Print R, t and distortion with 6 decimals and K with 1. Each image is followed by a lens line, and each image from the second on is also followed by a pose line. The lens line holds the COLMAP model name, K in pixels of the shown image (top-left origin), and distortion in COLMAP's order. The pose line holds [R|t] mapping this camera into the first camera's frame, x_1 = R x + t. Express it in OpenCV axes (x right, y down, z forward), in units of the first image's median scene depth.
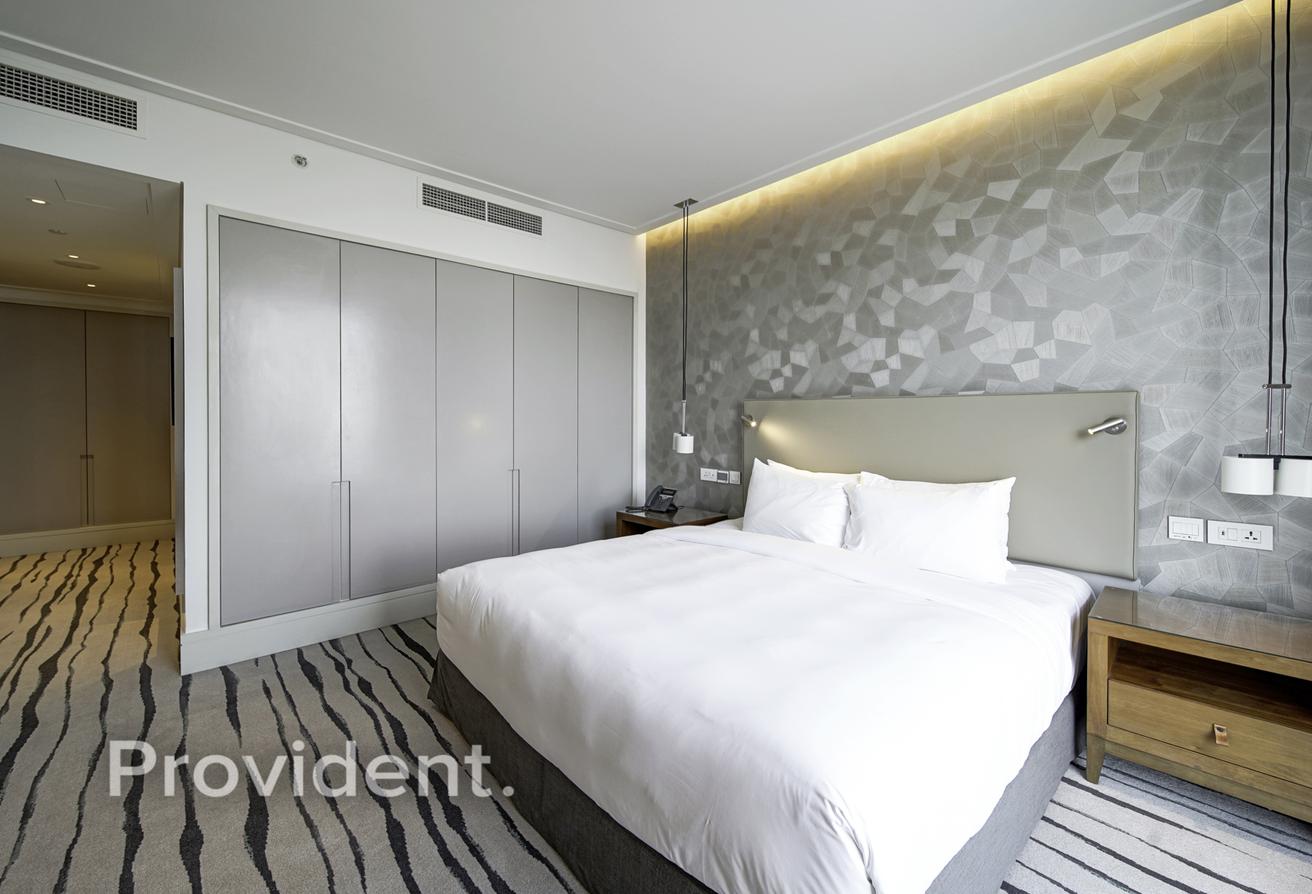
lens RADIAL K [[543.9, 0, 625.1], [0, 543.9, 431.4], [0, 0, 1]] dist [0.001945, -0.000380]
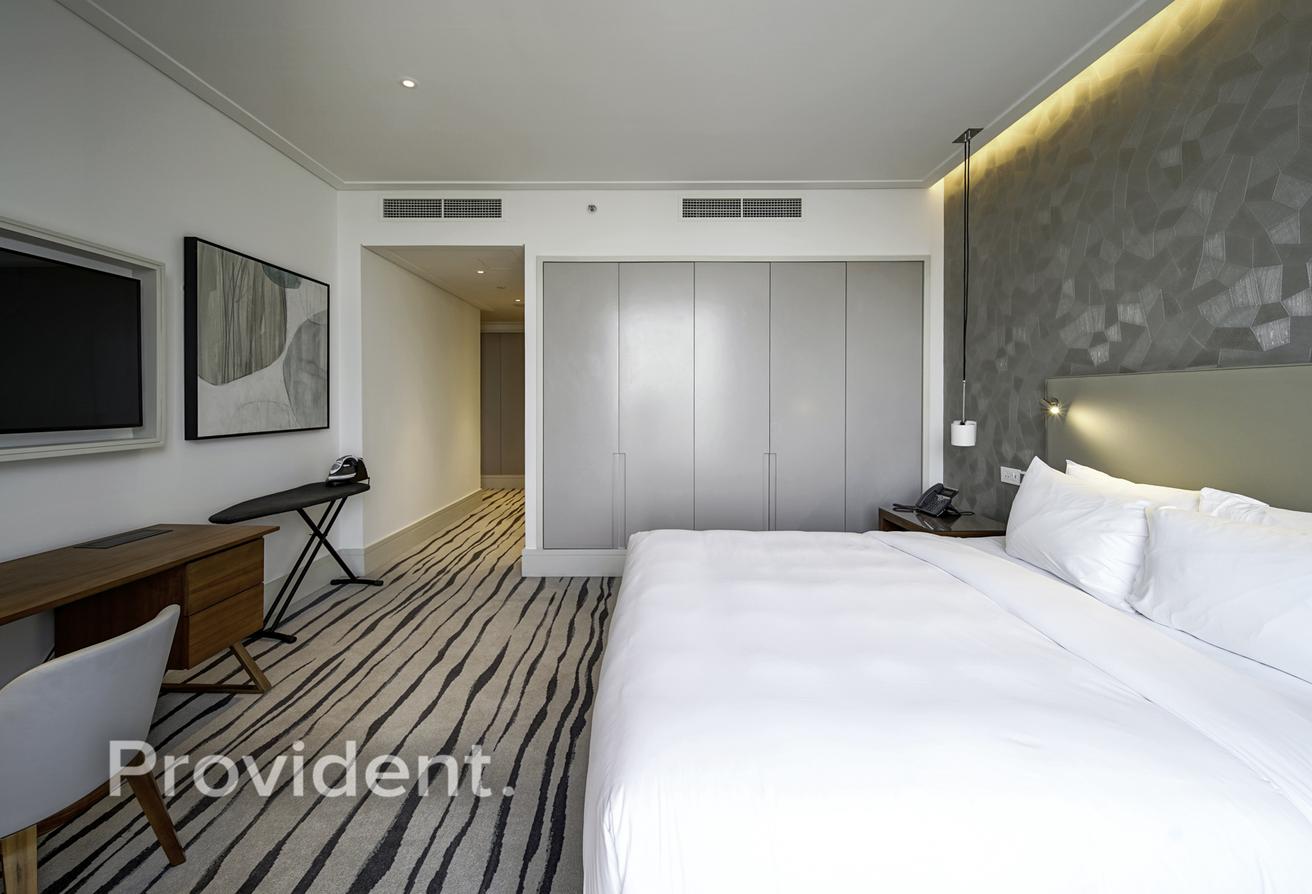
lens RADIAL K [[543.9, 0, 661.9], [0, 543.9, 414.6], [0, 0, 1]] dist [0.001945, -0.000380]
pose [[0.746184, 0.012403, -0.665624, 0.338836], [-0.014899, 0.999887, 0.001929, -0.001356], [0.665573, 0.008478, 0.746285, 0.107688]]
